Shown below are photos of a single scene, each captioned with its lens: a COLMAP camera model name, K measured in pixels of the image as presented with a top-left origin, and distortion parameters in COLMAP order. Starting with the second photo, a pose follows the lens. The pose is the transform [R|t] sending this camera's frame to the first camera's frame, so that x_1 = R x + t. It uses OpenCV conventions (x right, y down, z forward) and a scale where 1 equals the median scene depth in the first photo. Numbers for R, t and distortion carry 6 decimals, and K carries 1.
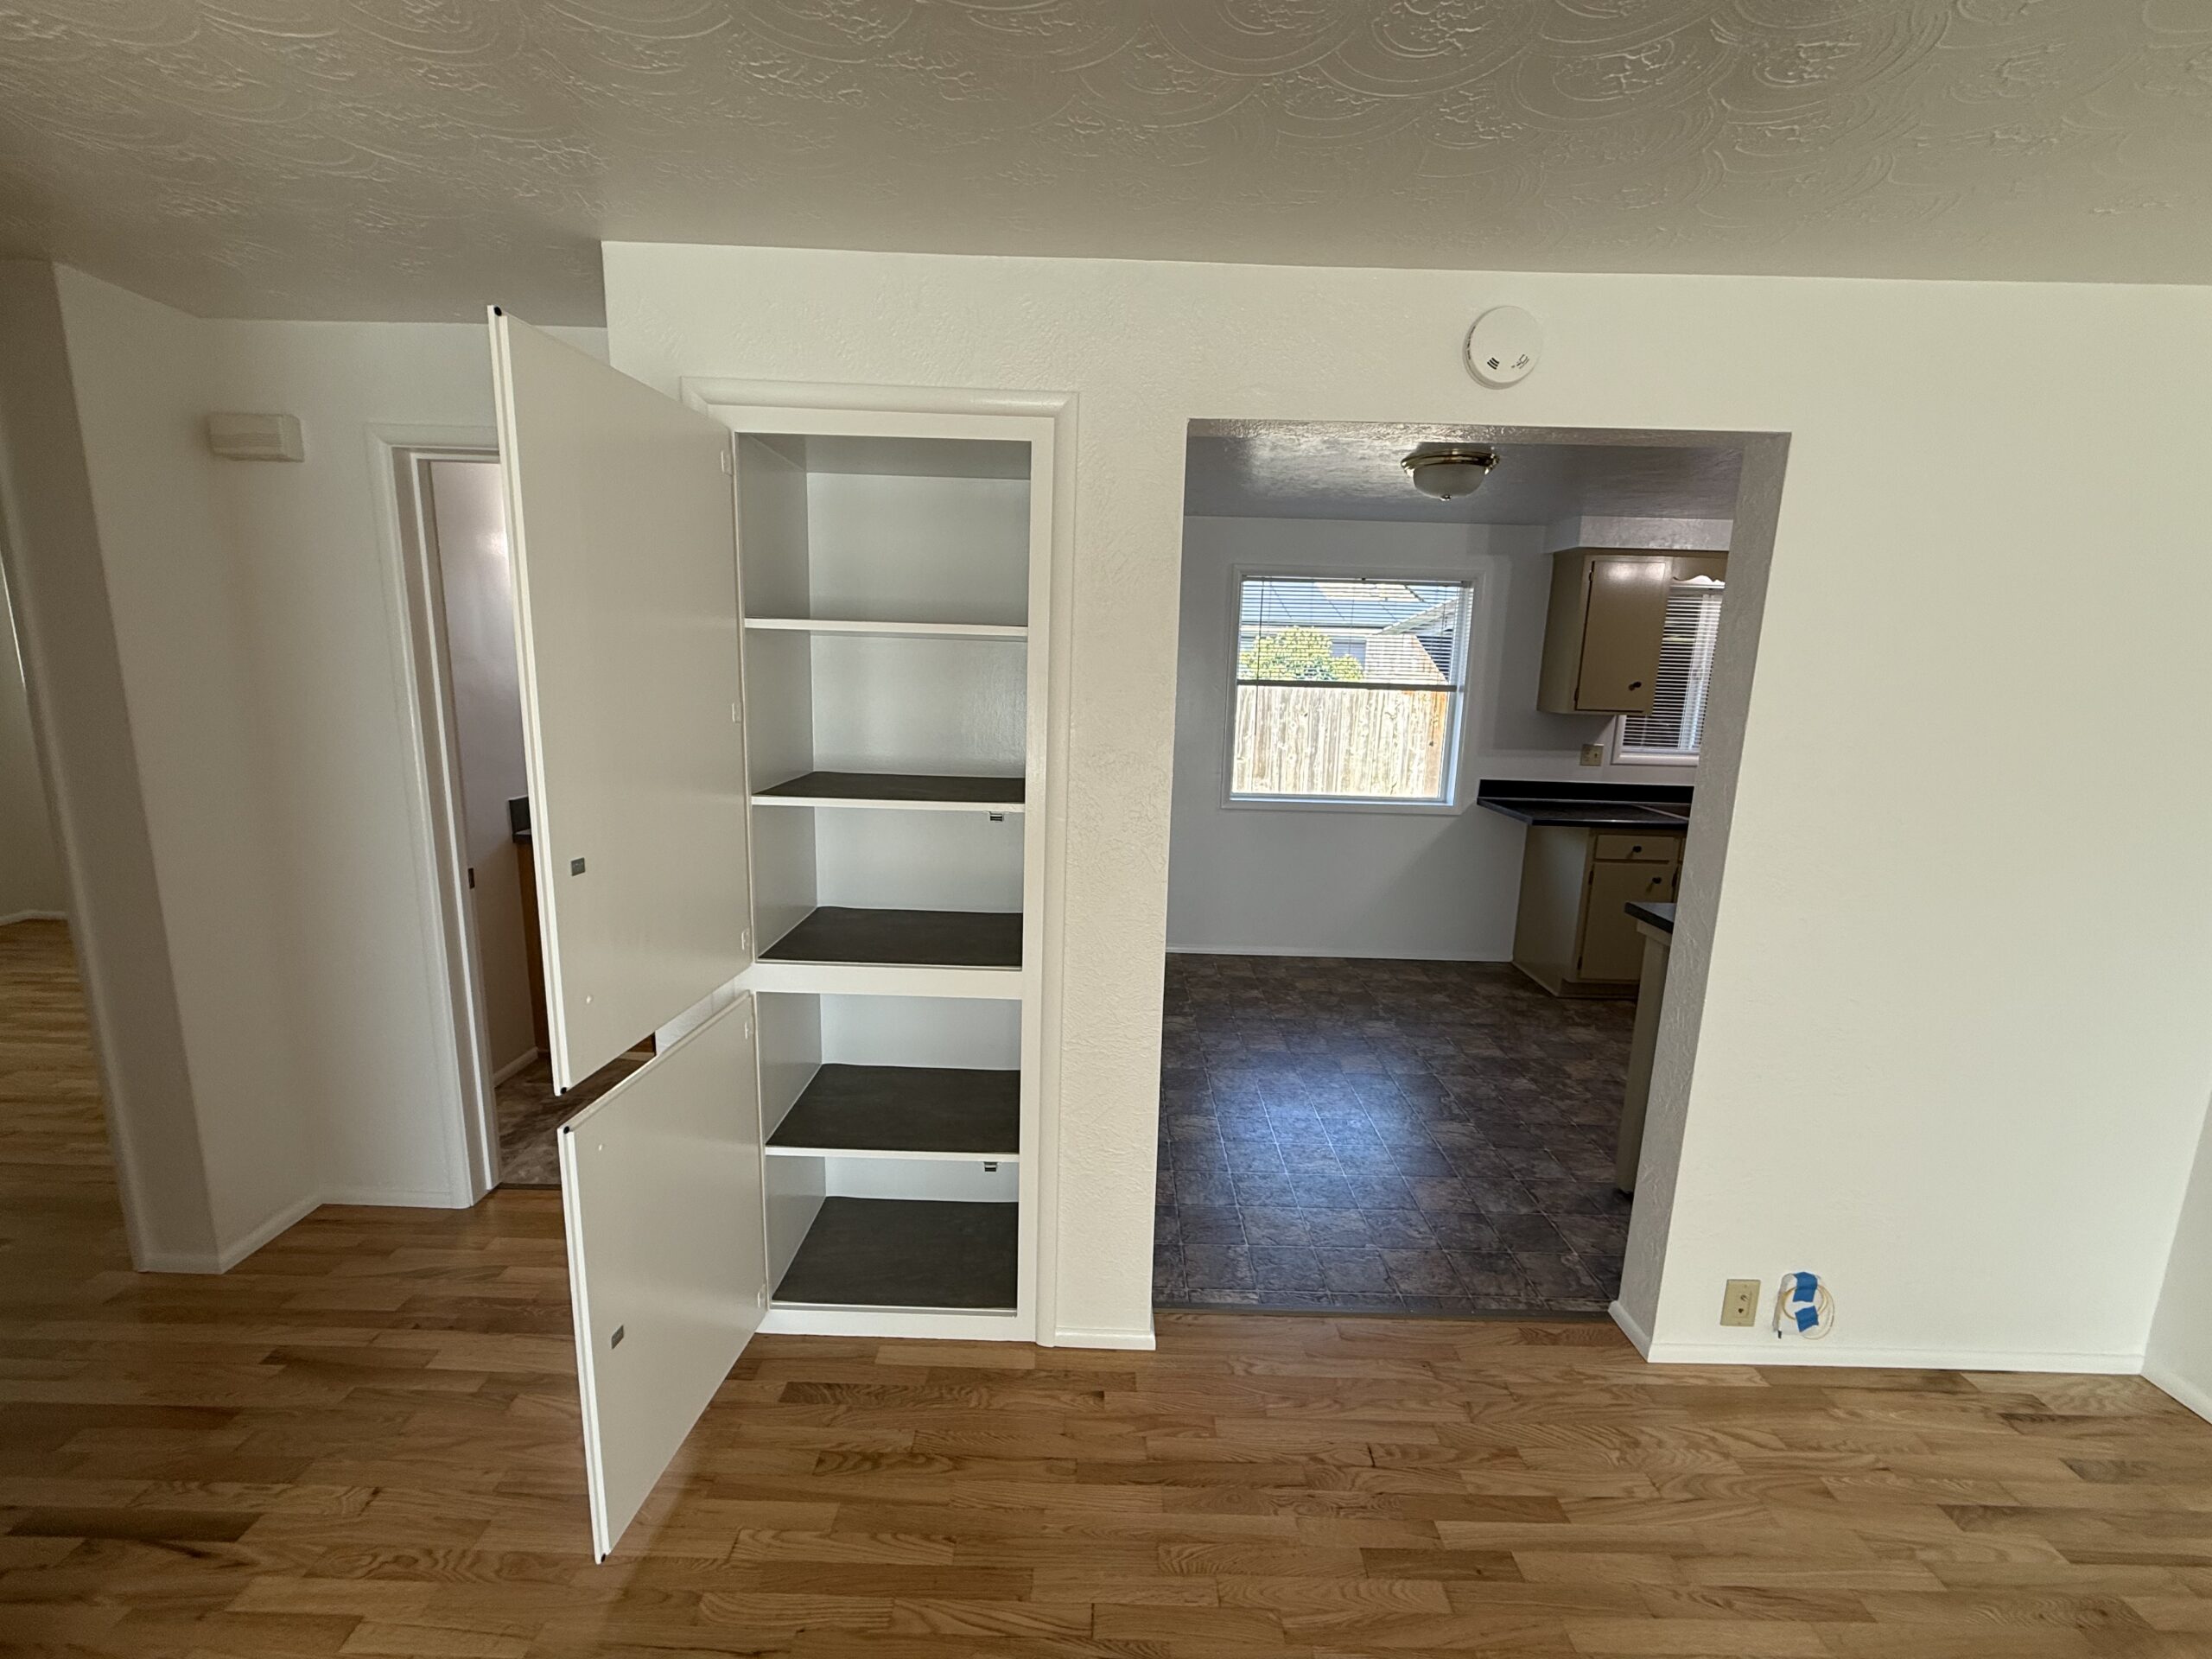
lens RADIAL K [[900.4, 0, 1106.0], [0, 900.4, 829.5], [0, 0, 1]] dist [0.000289, -0.000036]
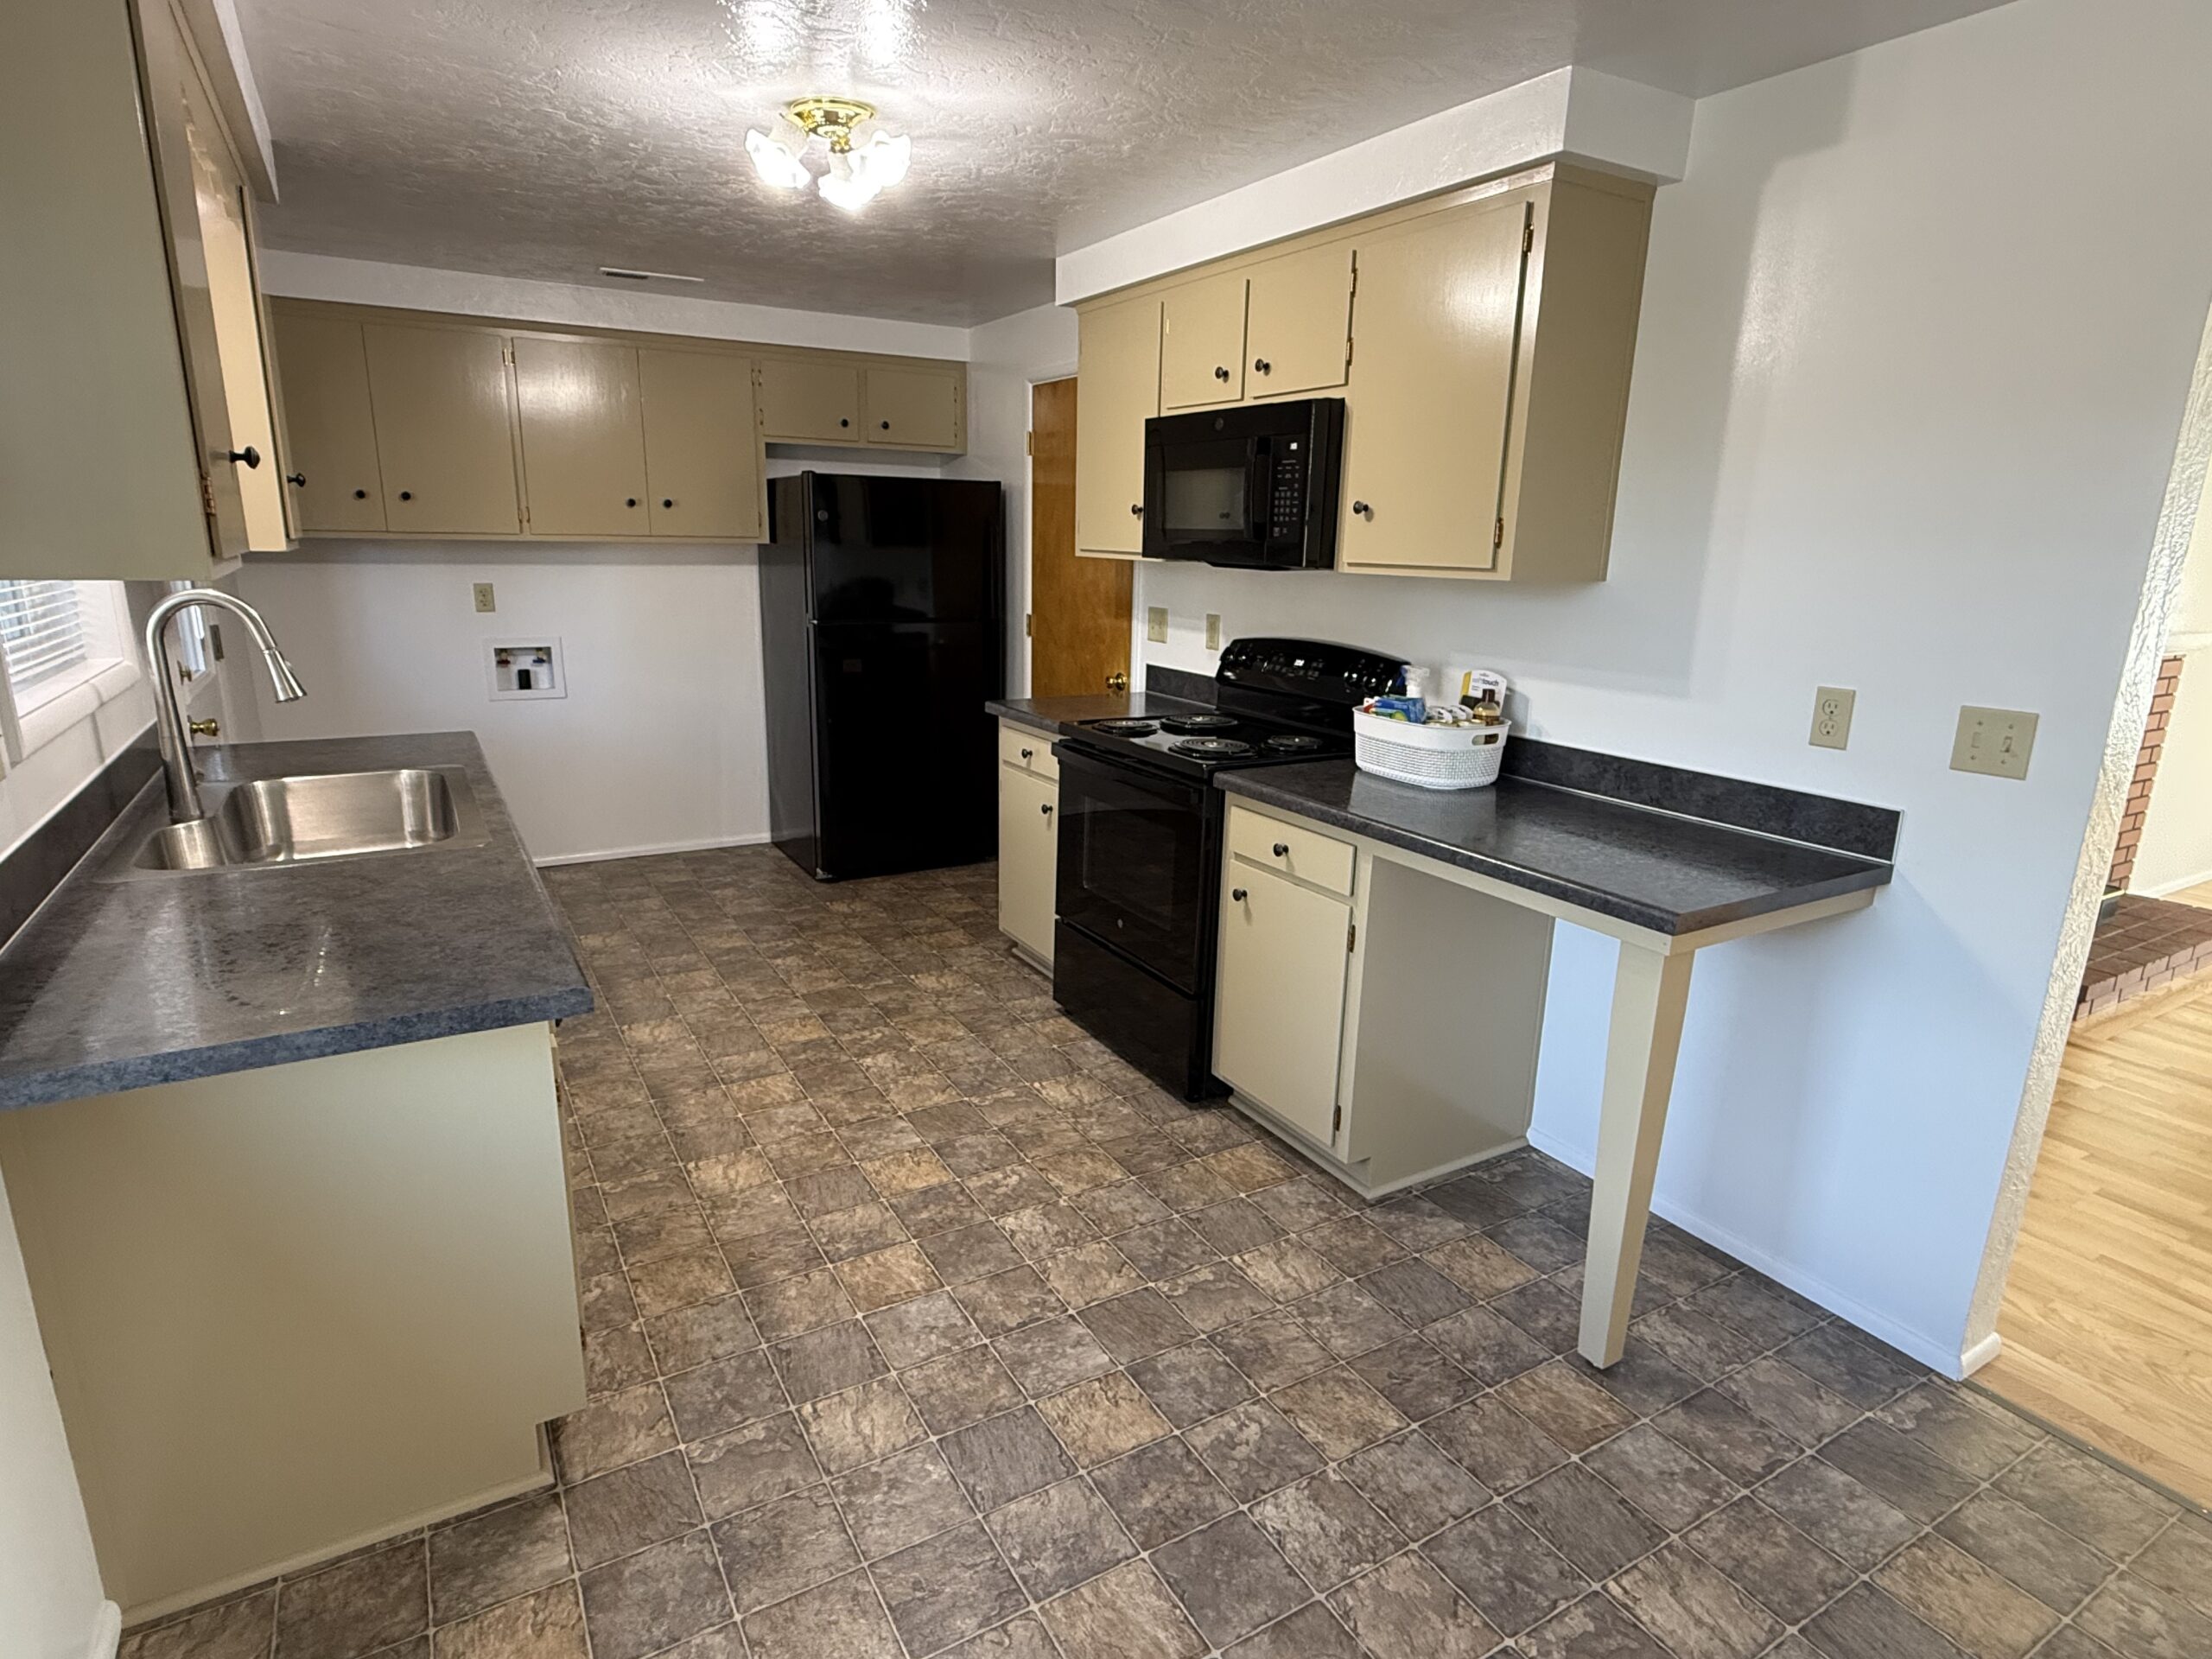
lens RADIAL K [[1151.9, 0, 1069.7], [0, 1151.9, 867.1], [0, 0, 1]] dist [0.042134, -0.024197]
pose [[-0.500955, -0.278066, 0.819587, 0.126344], [0.119457, 0.915702, 0.383692, -0.154589], [-0.857190, 0.290118, -0.425509, 0.956910]]
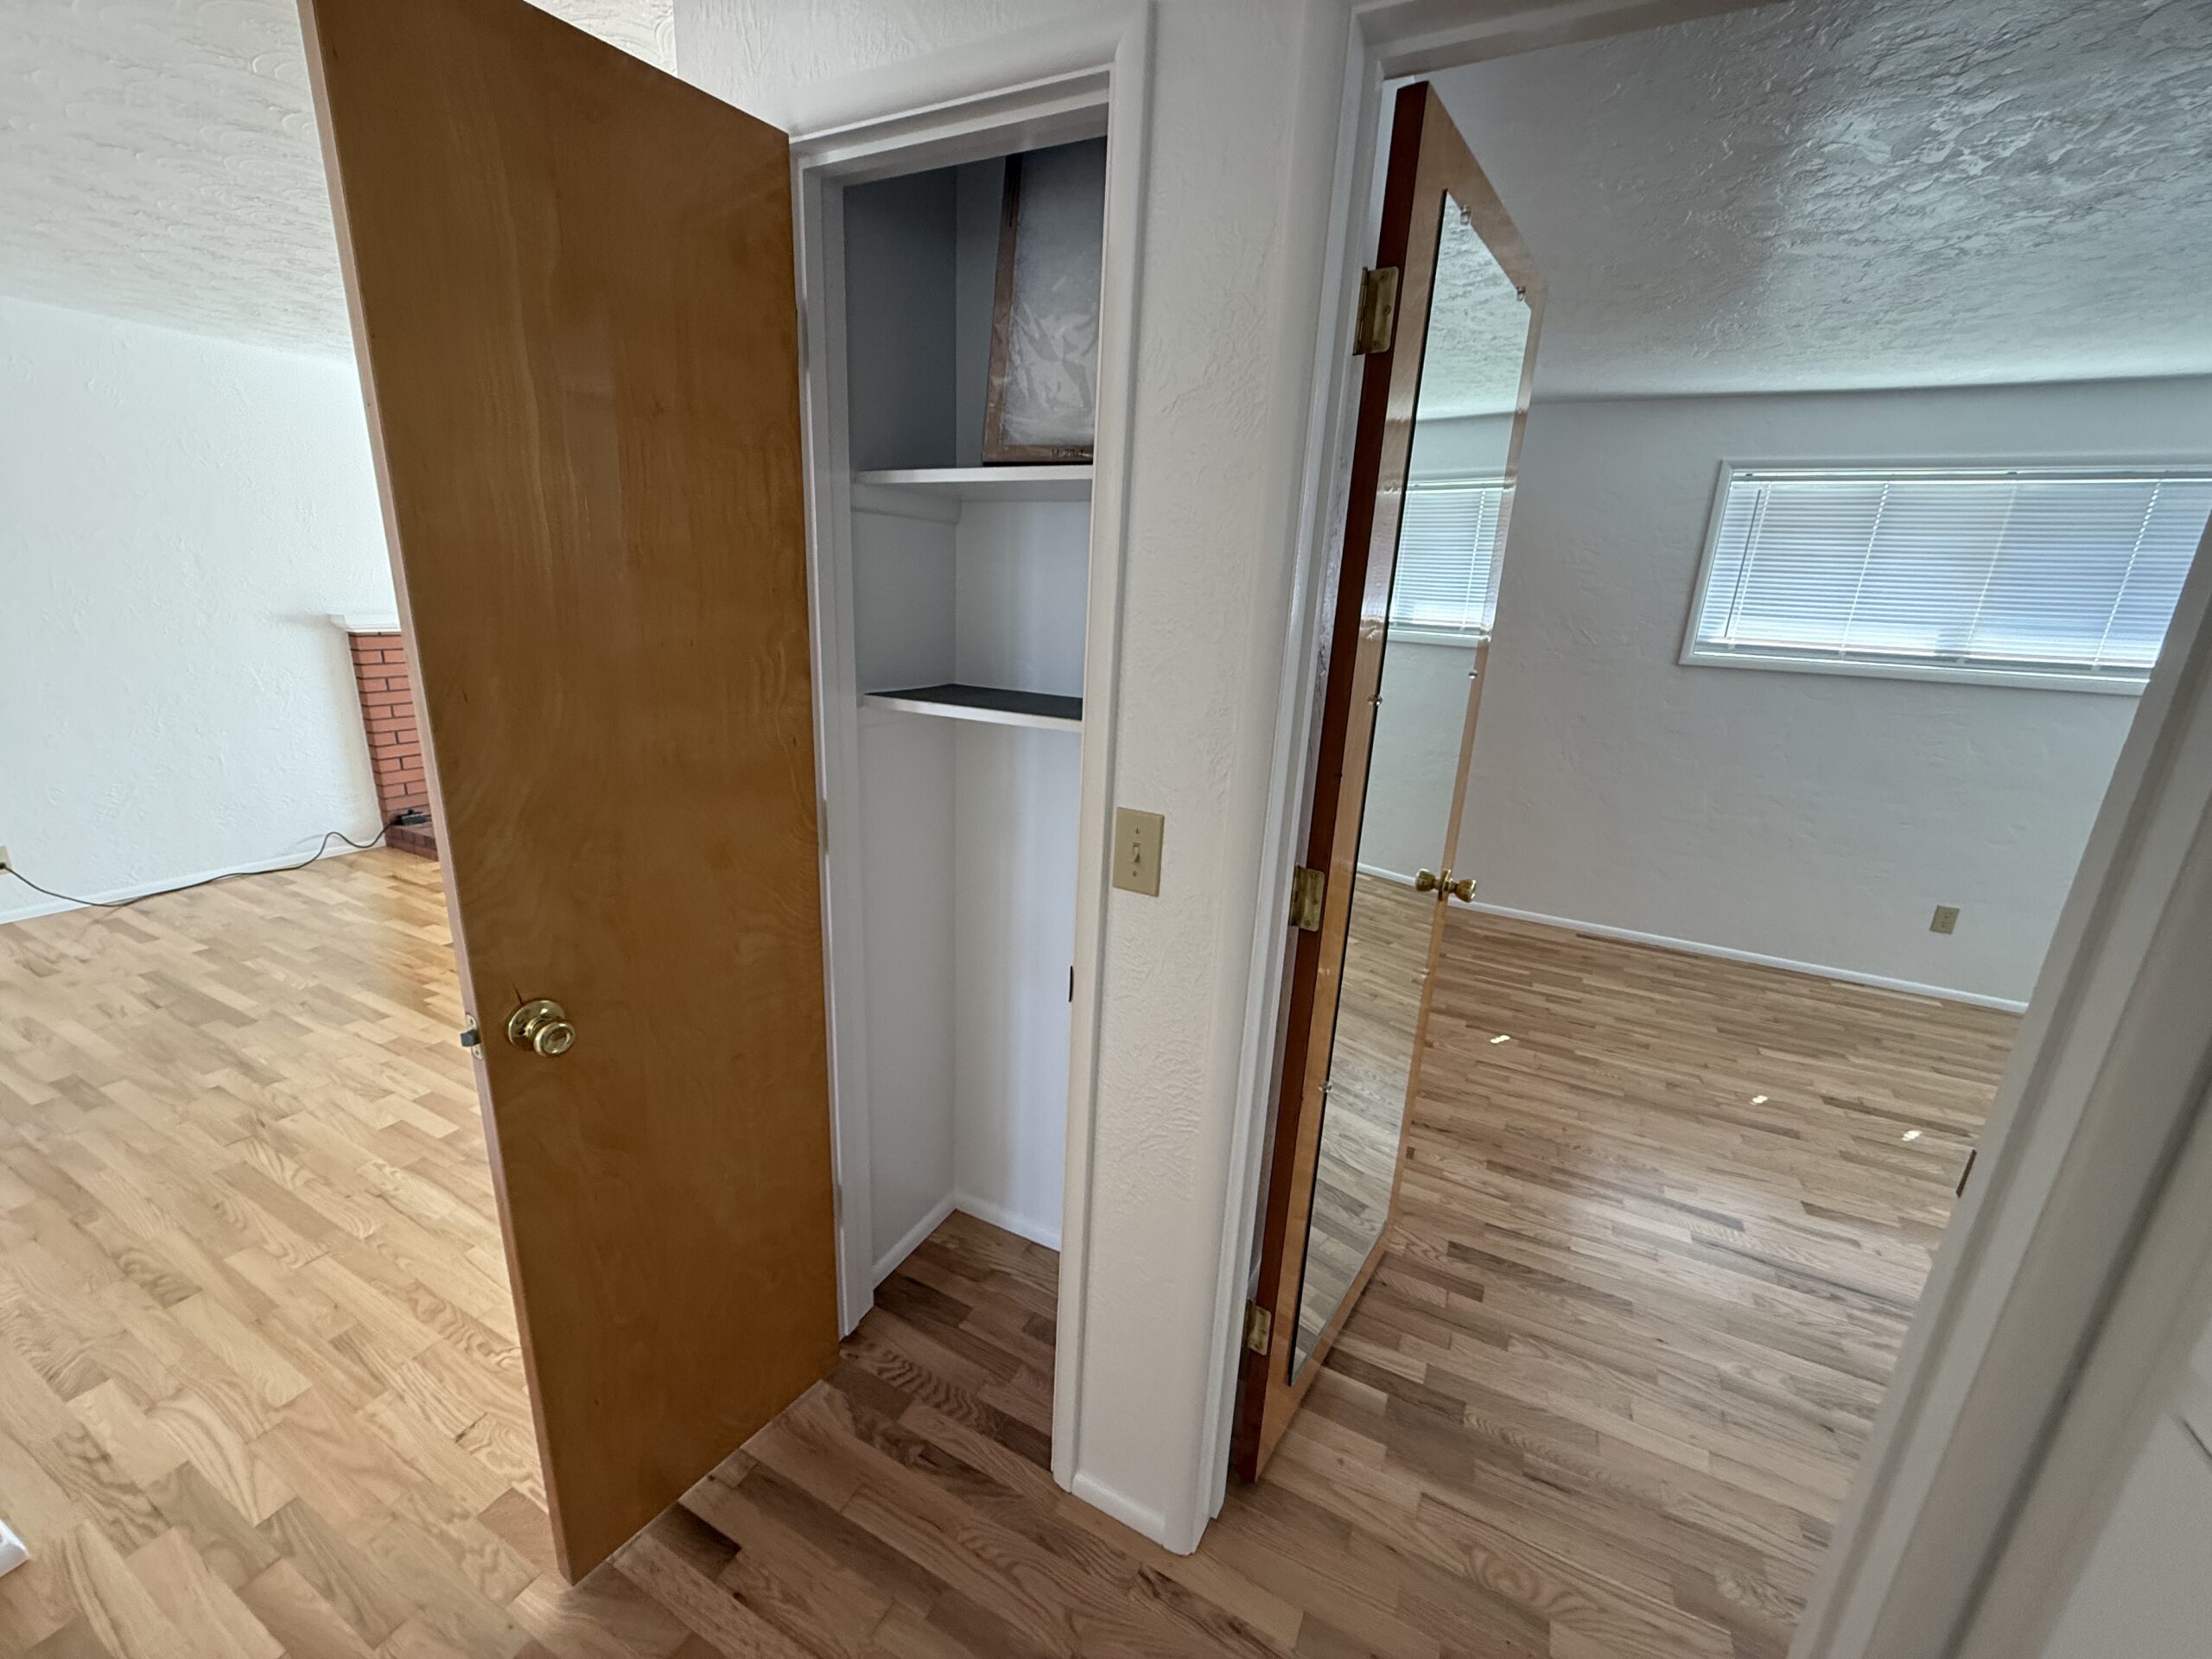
lens RADIAL K [[876.2, 0, 1097.7], [0, 876.2, 831.0], [0, 0, 1]] dist [-0.001091, 0.000294]
pose [[-0.891464, -0.188041, 0.412229, -0.629807], [0.008367, 0.902826, 0.429925, -0.082826], [-0.453015, 0.386712, -0.803263, 0.451356]]
